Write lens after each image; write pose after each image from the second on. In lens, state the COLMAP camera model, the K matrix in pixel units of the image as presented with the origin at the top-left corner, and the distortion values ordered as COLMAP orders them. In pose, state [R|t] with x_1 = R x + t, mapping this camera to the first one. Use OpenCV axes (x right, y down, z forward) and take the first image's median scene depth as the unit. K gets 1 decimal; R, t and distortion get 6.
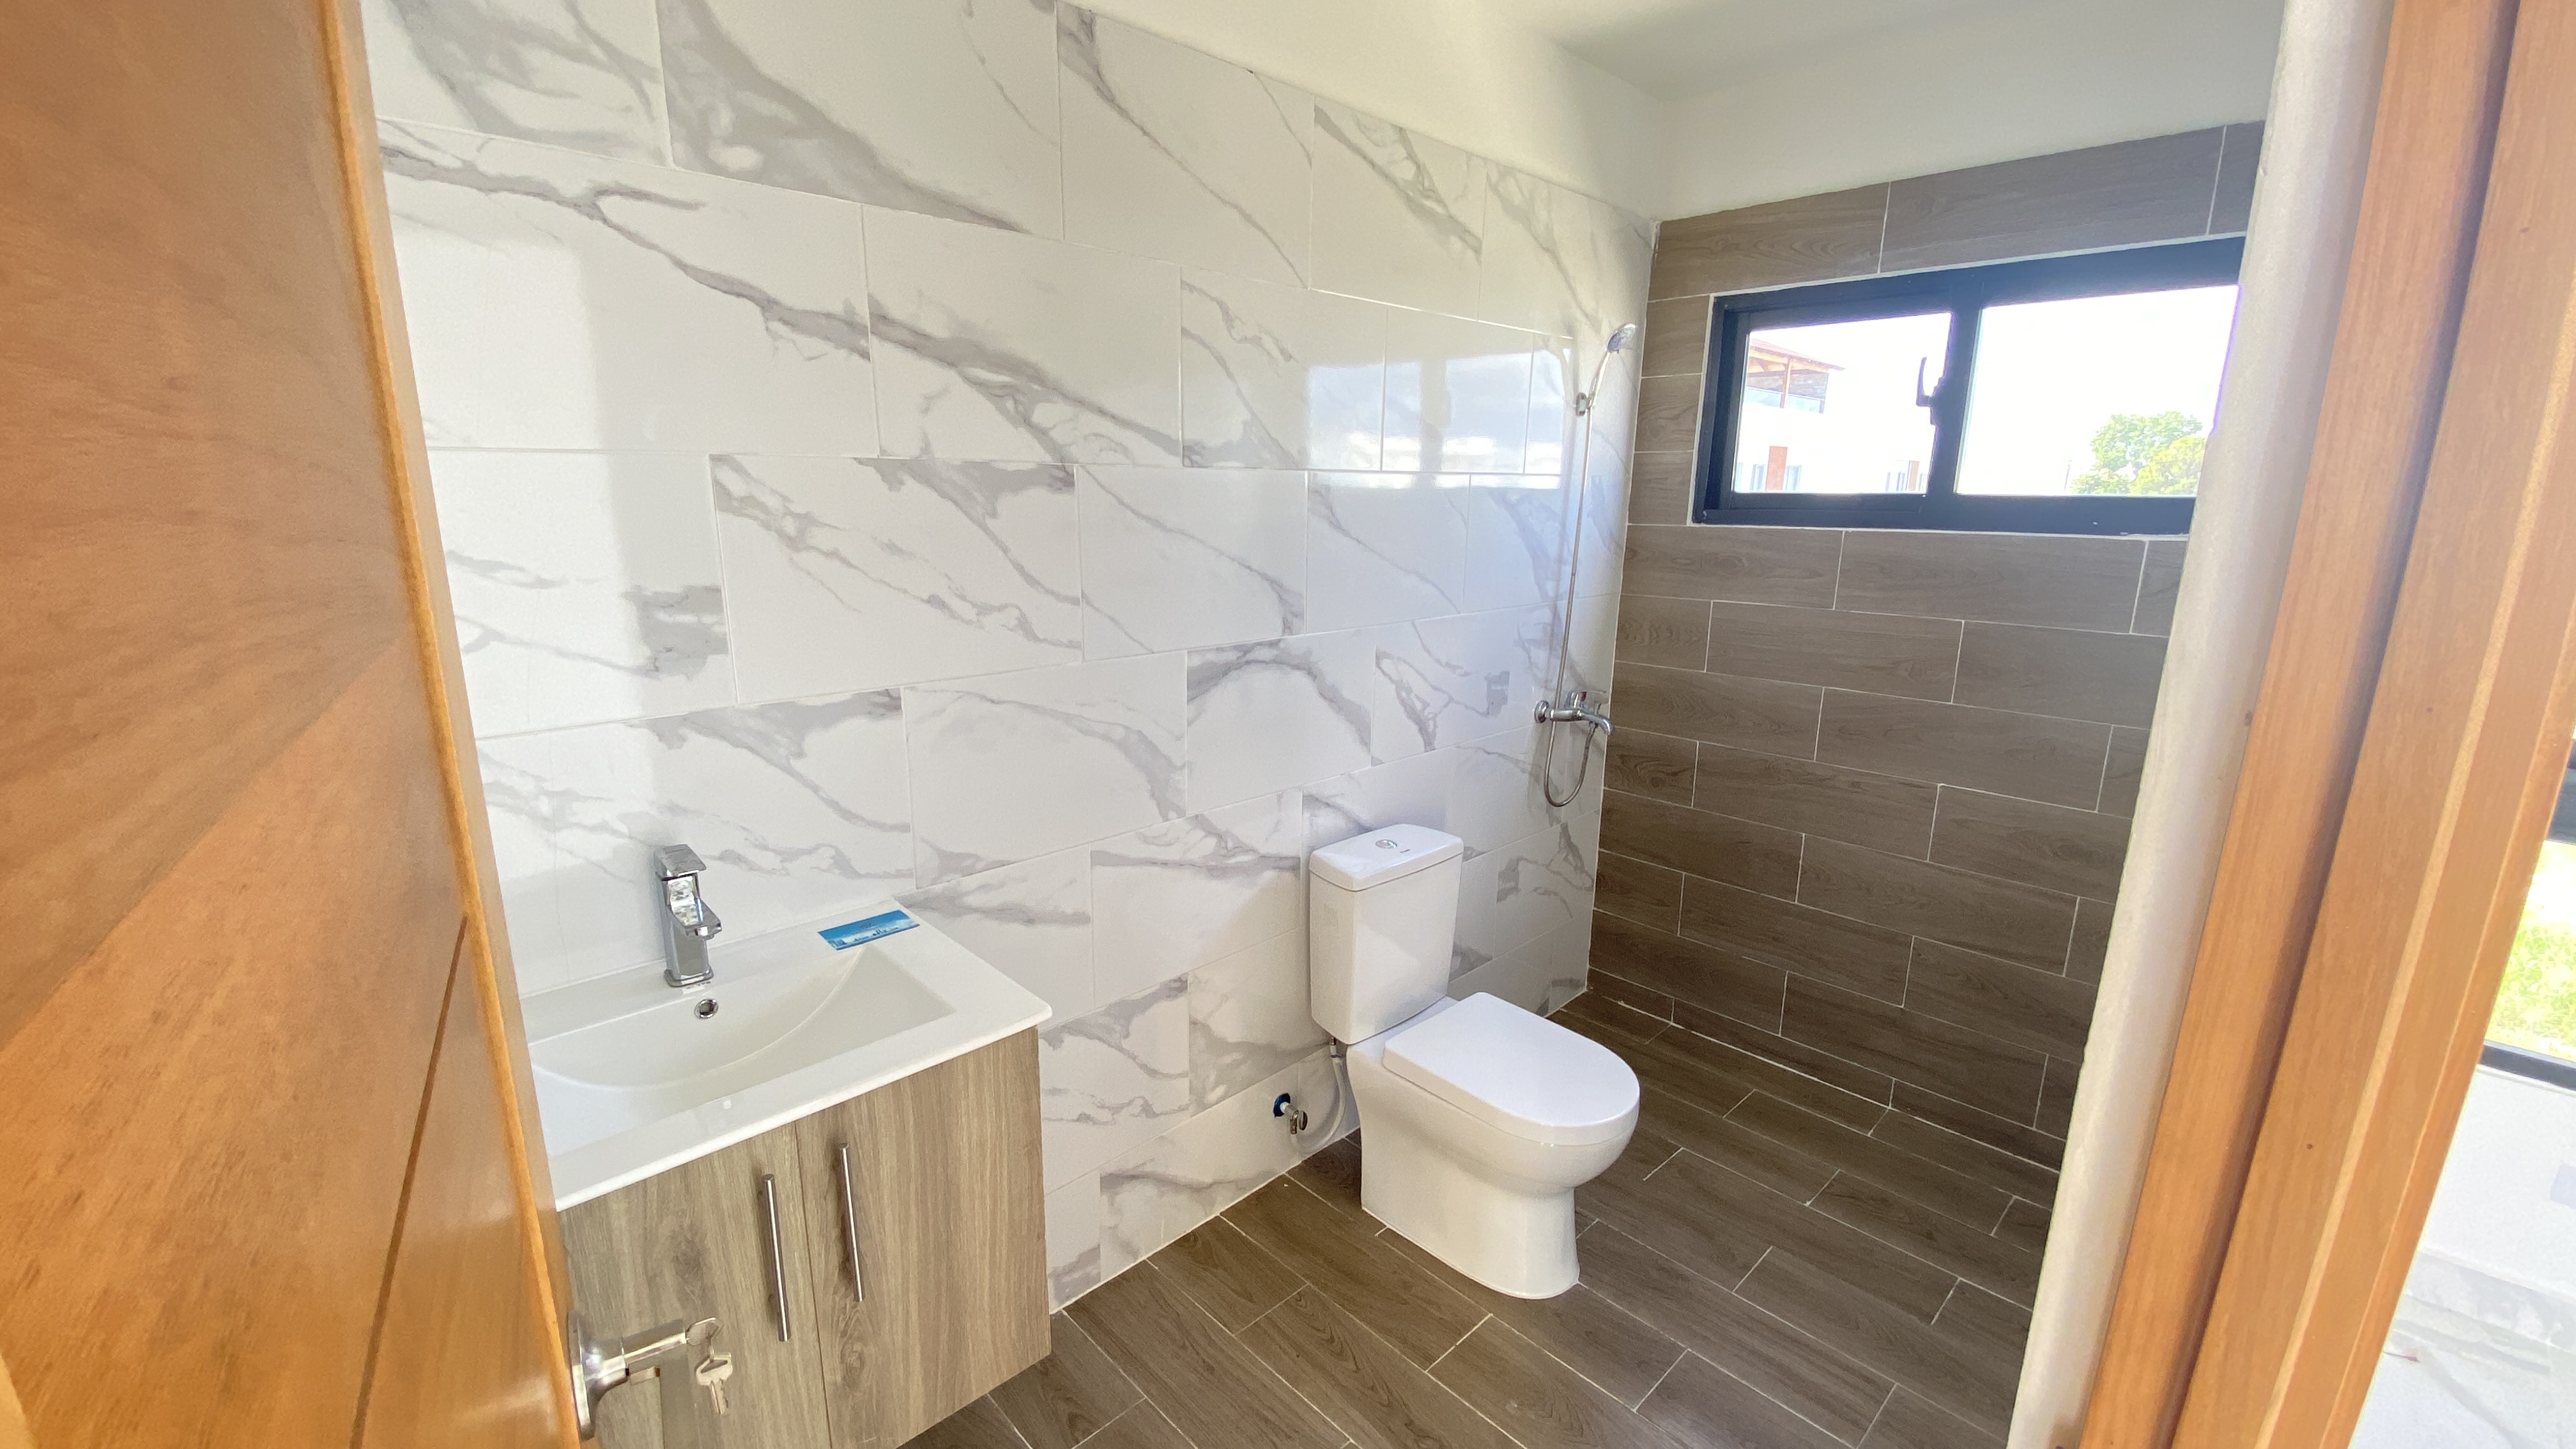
lens RADIAL K [[1035.3, 0, 1277.4], [0, 1035.3, 727.5], [0, 0, 1]] dist [0.026848, -0.027835]
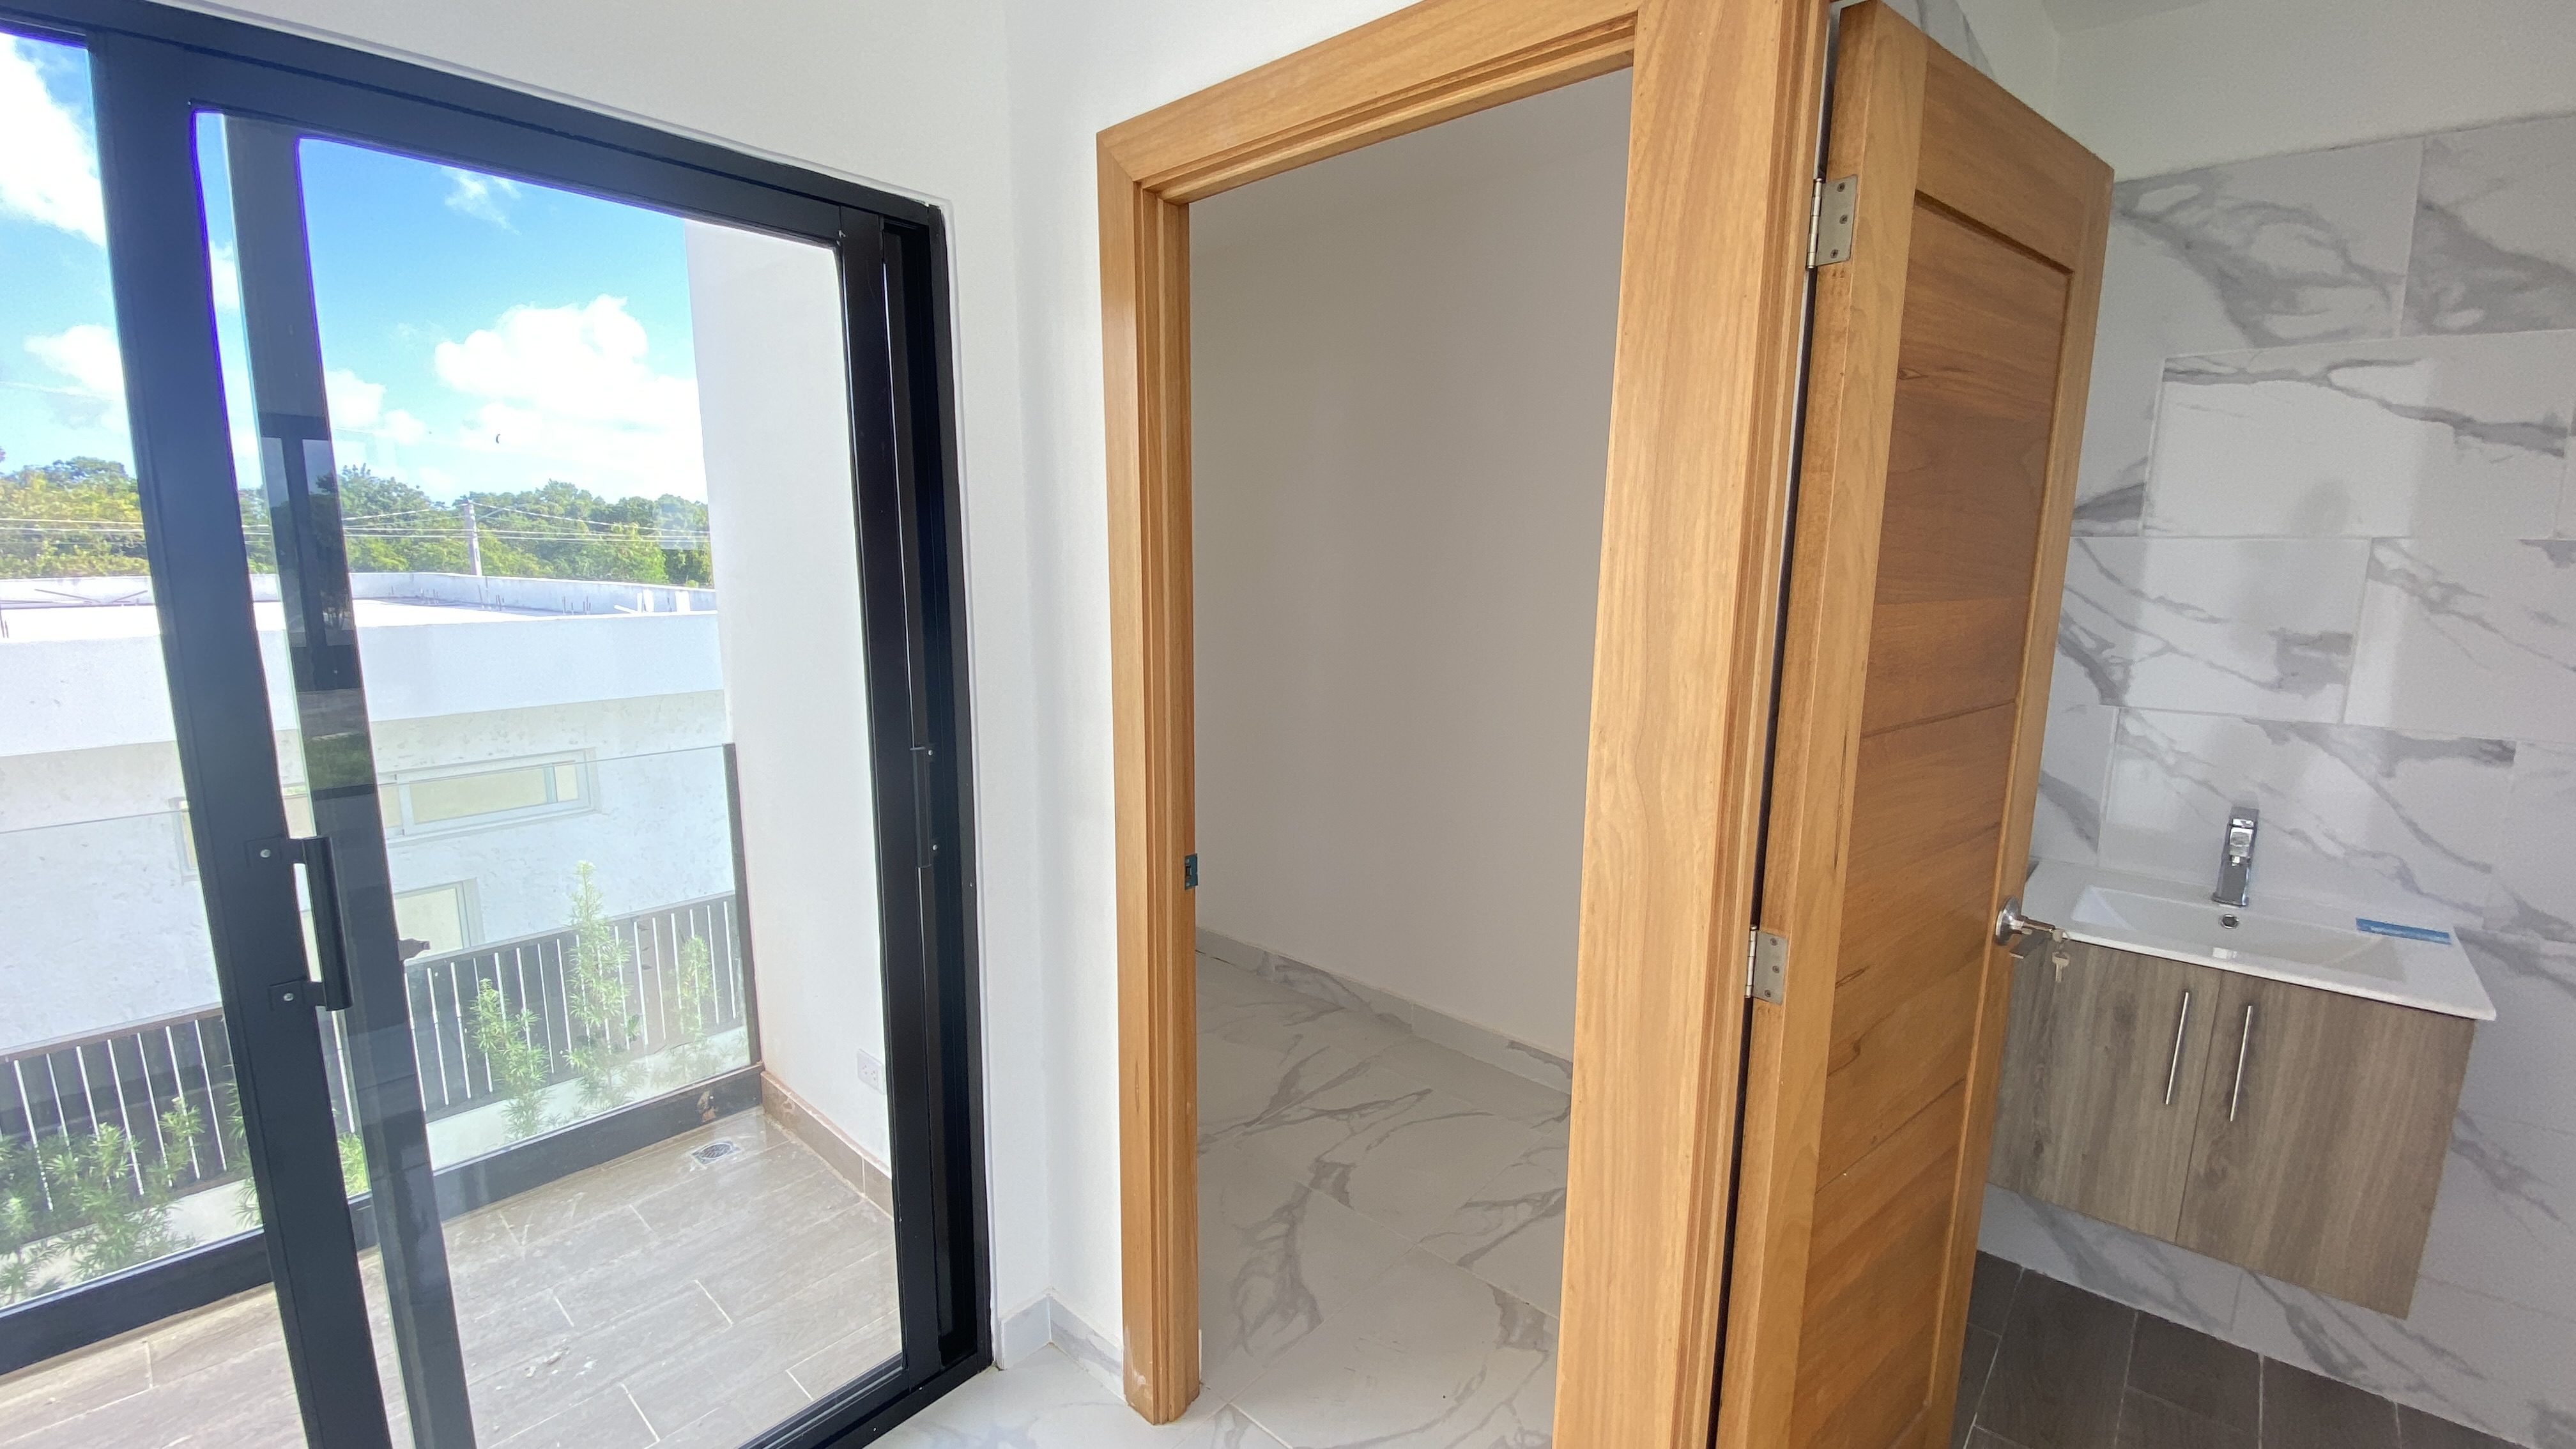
lens RADIAL K [[1034.3, 0, 1285.1], [0, 1034.3, 728.1], [0, 0, 1]] dist [0.028291, -0.023315]
pose [[0.072637, 0.159780, -0.984477, 0.700942], [-0.235908, 0.961826, 0.138698, 0.119870], [0.969057, 0.222171, 0.107558, -0.450461]]
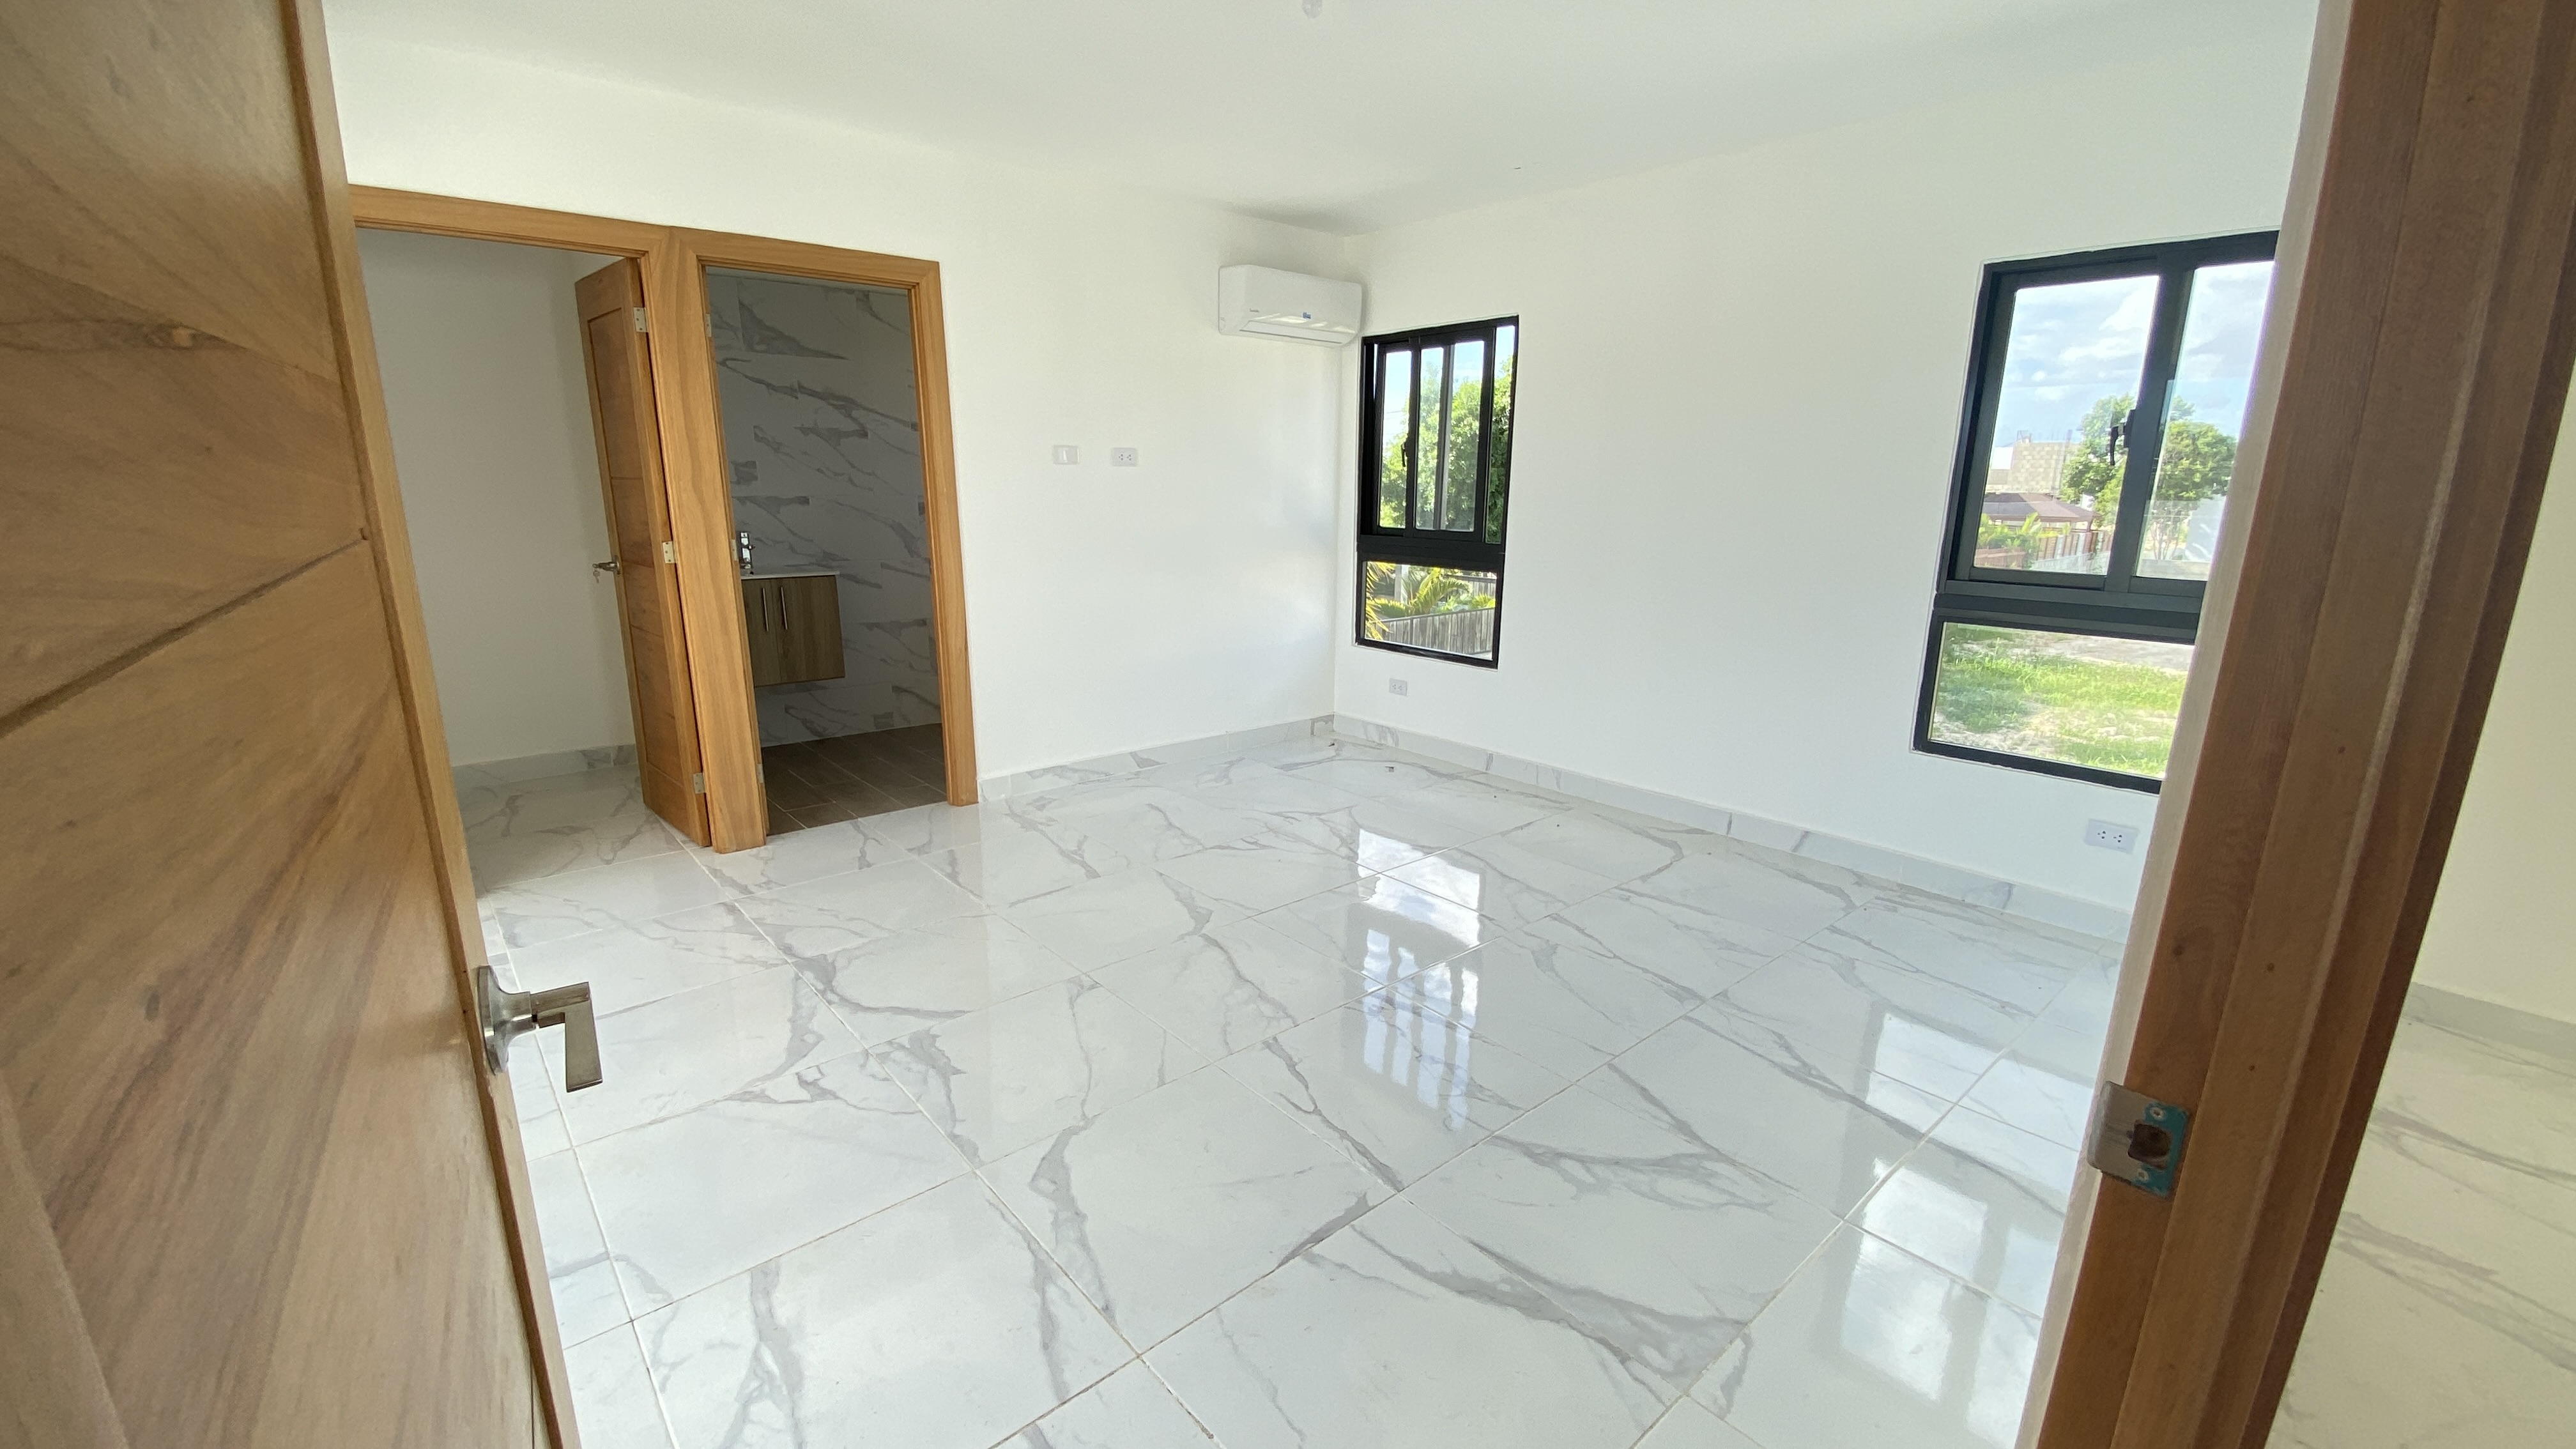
lens RADIAL K [[1034.3, 0, 1285.1], [0, 1034.3, 728.1], [0, 0, 1]] dist [0.028291, -0.023315]
pose [[0.998775, 0.014565, -0.047298, 1.529241], [-0.013823, 0.999777, 0.015970, 0.725488], [0.047520, -0.015297, 0.998753, -2.616258]]
